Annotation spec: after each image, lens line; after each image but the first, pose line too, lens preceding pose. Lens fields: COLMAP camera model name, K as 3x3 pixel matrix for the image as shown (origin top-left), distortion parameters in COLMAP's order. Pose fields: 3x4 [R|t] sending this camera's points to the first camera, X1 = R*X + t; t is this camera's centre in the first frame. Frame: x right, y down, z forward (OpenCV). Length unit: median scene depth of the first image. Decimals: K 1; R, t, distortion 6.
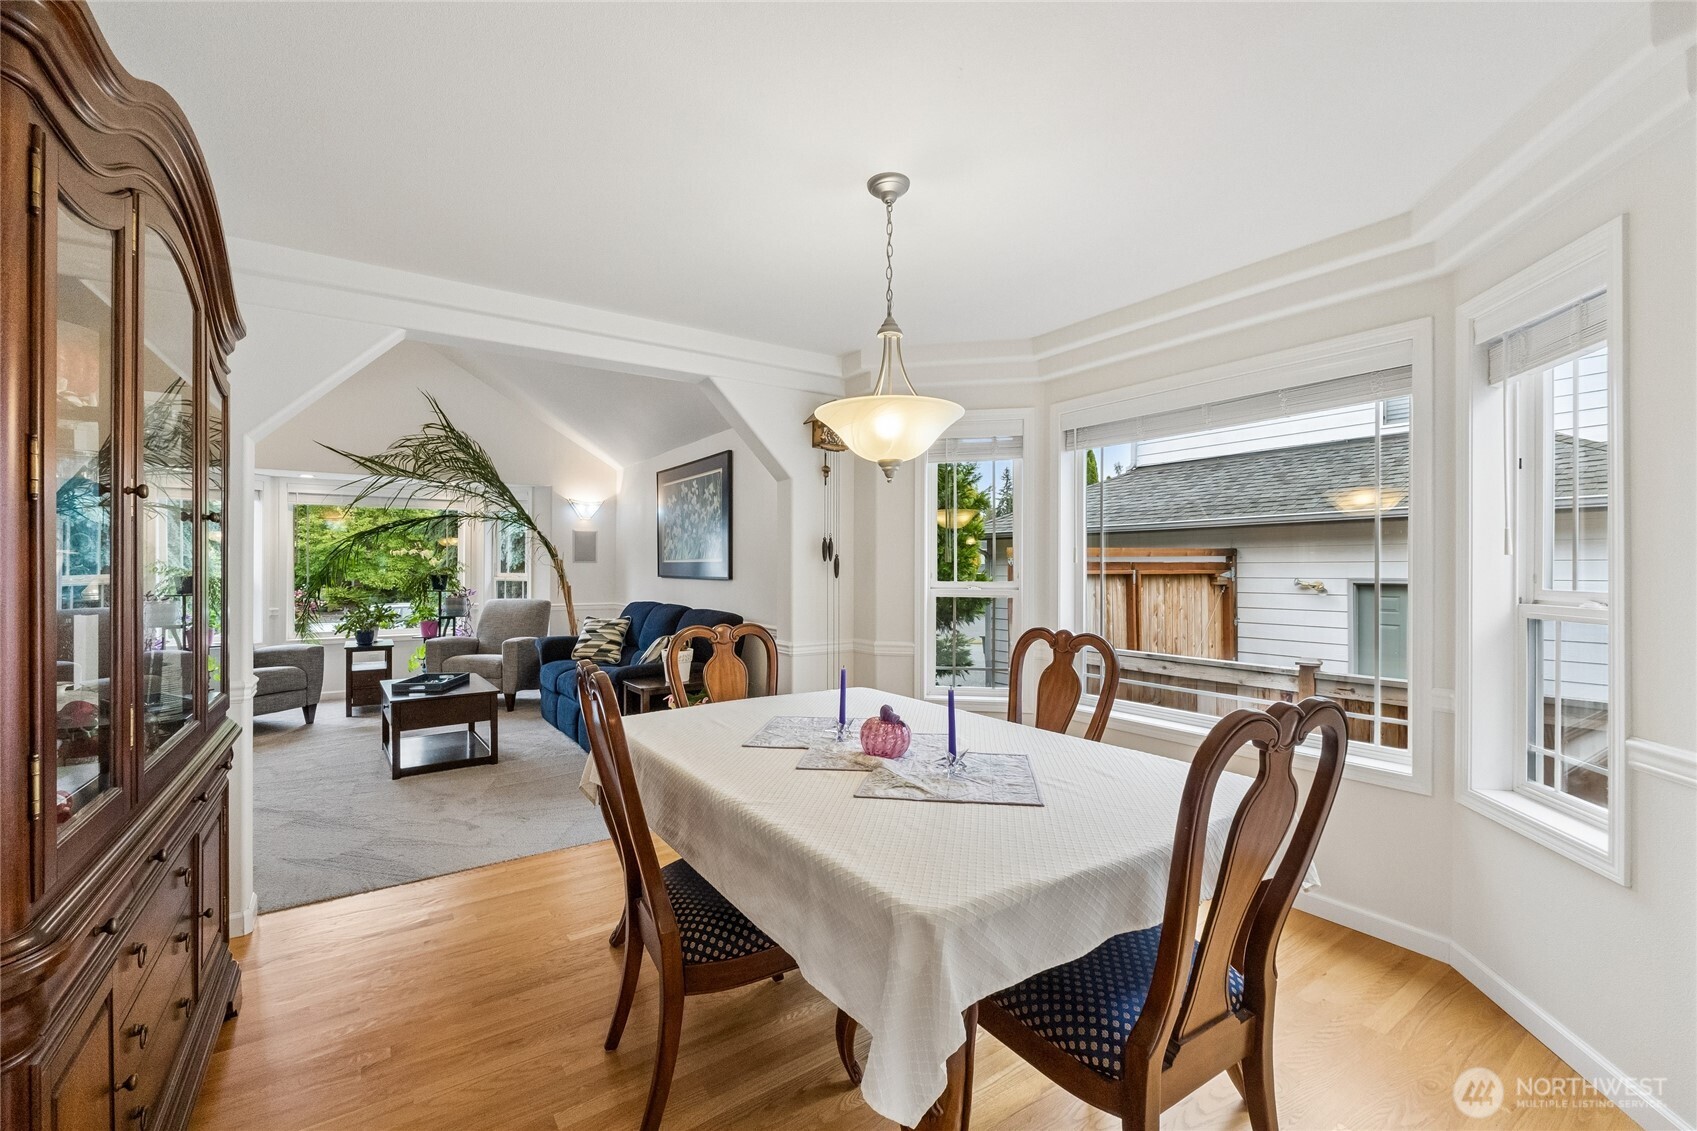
lens RADIAL K [[717.3, 0, 858.1], [0, 717.3, 560.0], [0, 0, 1]] dist [-0.008889, -0.000351]
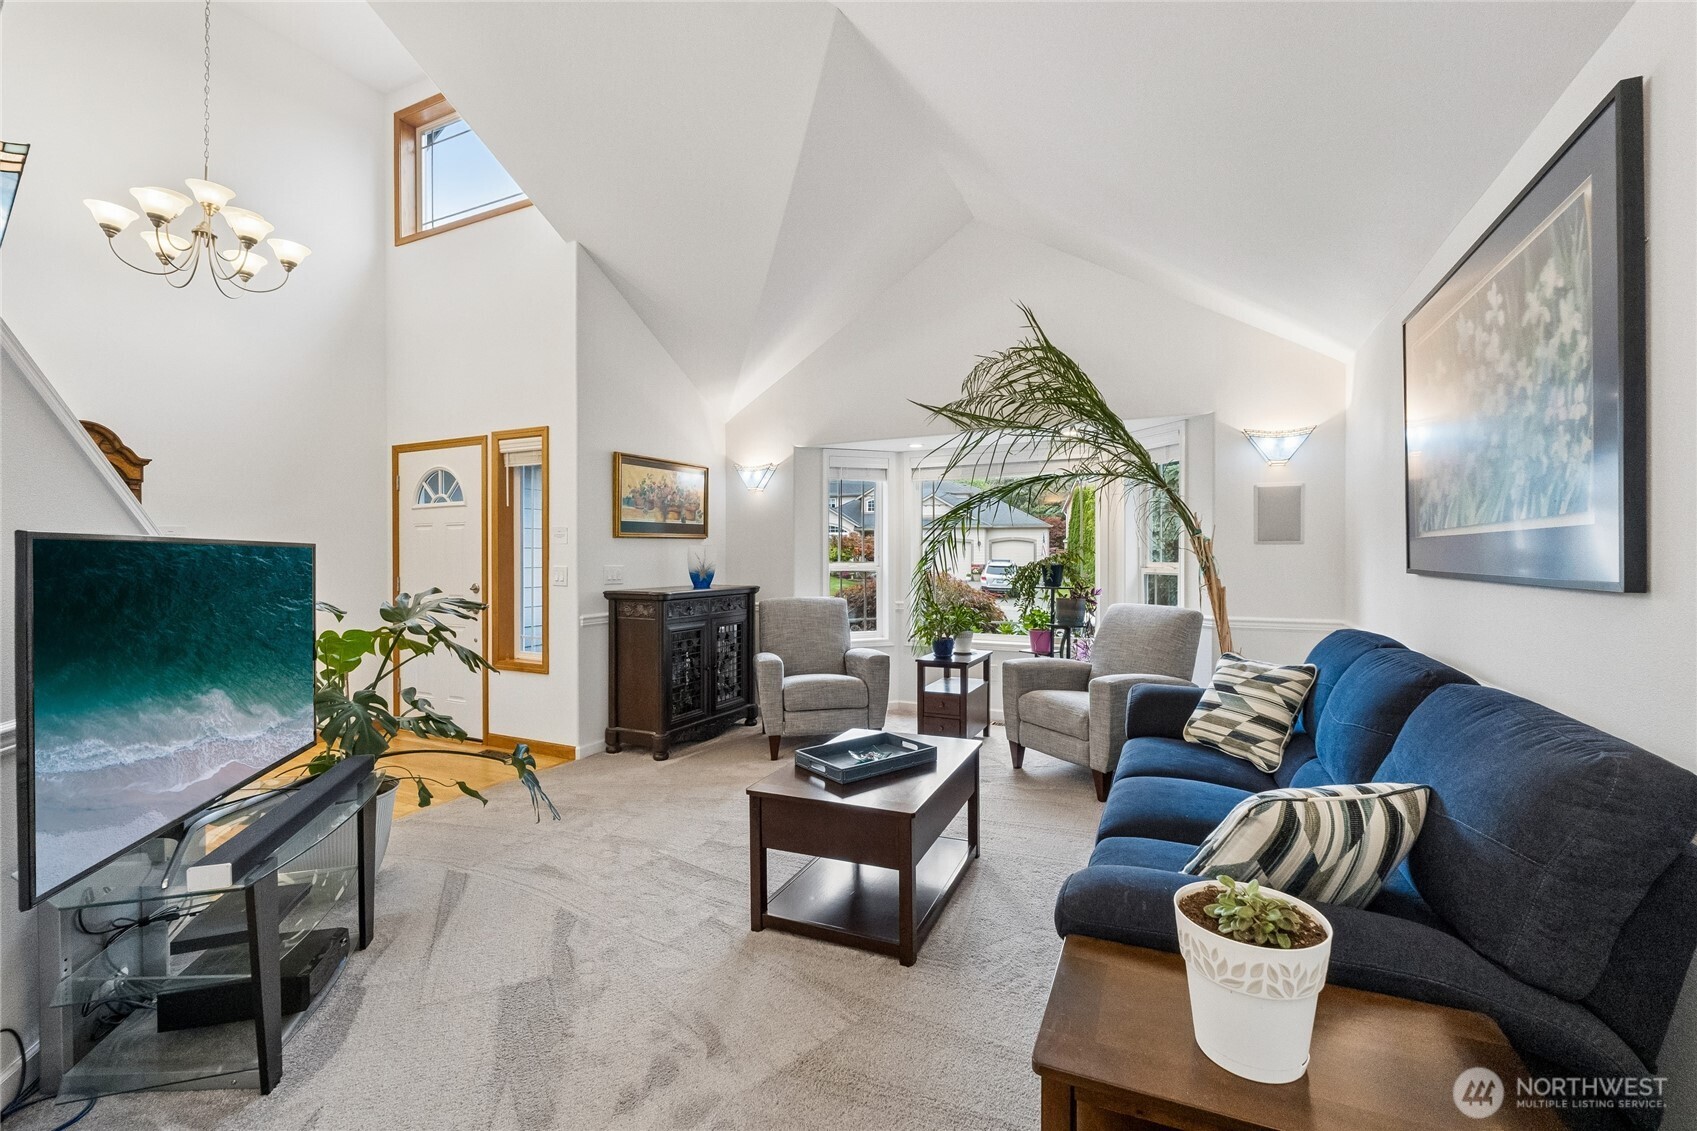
lens RADIAL K [[717.3, 0, 855.4], [0, 717.3, 561.0], [0, 0, 1]] dist [-0.008889, -0.000351]
pose [[0.498058, 0.001944, -0.867142, -0.085561], [0.011767, 0.999890, 0.009000, 0.009368], [0.867064, -0.014686, 0.497980, 0.553858]]
